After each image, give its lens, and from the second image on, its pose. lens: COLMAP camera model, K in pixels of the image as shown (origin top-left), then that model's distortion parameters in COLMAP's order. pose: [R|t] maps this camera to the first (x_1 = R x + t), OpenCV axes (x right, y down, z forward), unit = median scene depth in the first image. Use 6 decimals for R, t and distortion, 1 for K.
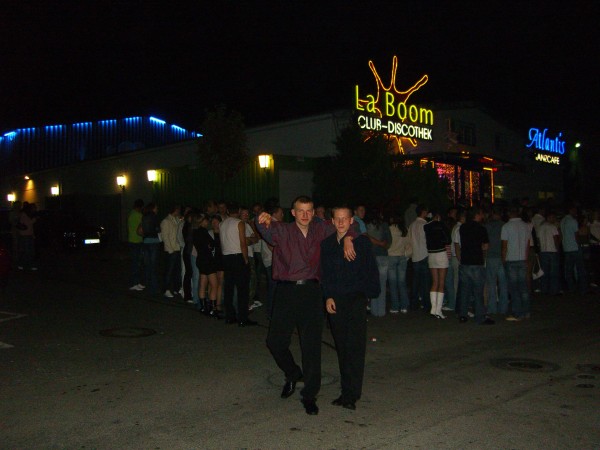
lens RADIAL K [[666.3, 0, 300.0], [0, 666.3, 225.0], [0, 0, 1]] dist [-0.124921, -0.004243]
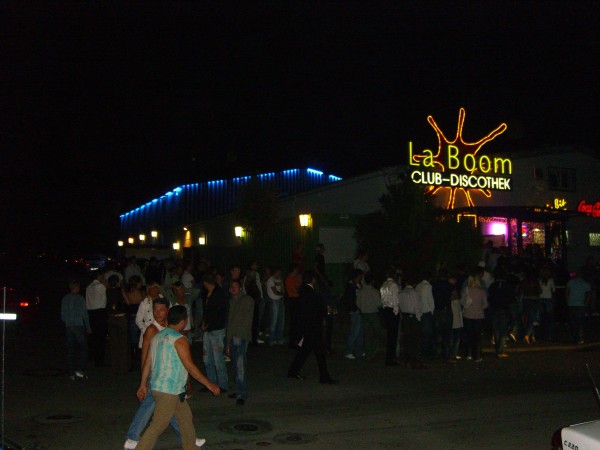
lens RADIAL K [[666.3, 0, 300.0], [0, 666.3, 225.0], [0, 0, 1]] dist [-0.124921, -0.004243]
pose [[0.937346, -0.017488, -0.347961, 0.274980], [-0.002809, 0.998328, -0.057742, -0.021780], [0.348389, 0.055102, 0.935729, -0.014345]]
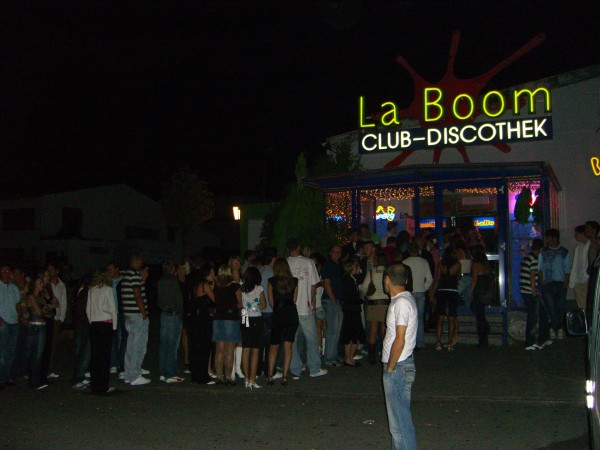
lens RADIAL K [[666.3, 0, 300.0], [0, 666.3, 225.0], [0, 0, 1]] dist [-0.124921, -0.004243]
pose [[0.321277, -0.071840, -0.944256, 0.758129], [0.003183, 0.997195, -0.074785, -0.006338], [0.946980, 0.021021, 0.320605, 0.676625]]
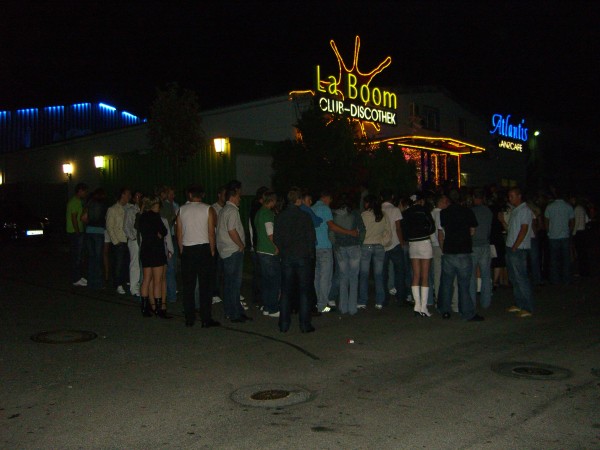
lens RADIAL K [[666.3, 0, 300.0], [0, 666.3, 225.0], [0, 0, 1]] dist [-0.124921, -0.004243]
pose [[0.997681, -0.006277, 0.067770, -0.005139], [0.005367, 0.999893, 0.013605, 0.003400], [-0.067848, -0.013210, 0.997608, 0.056666]]
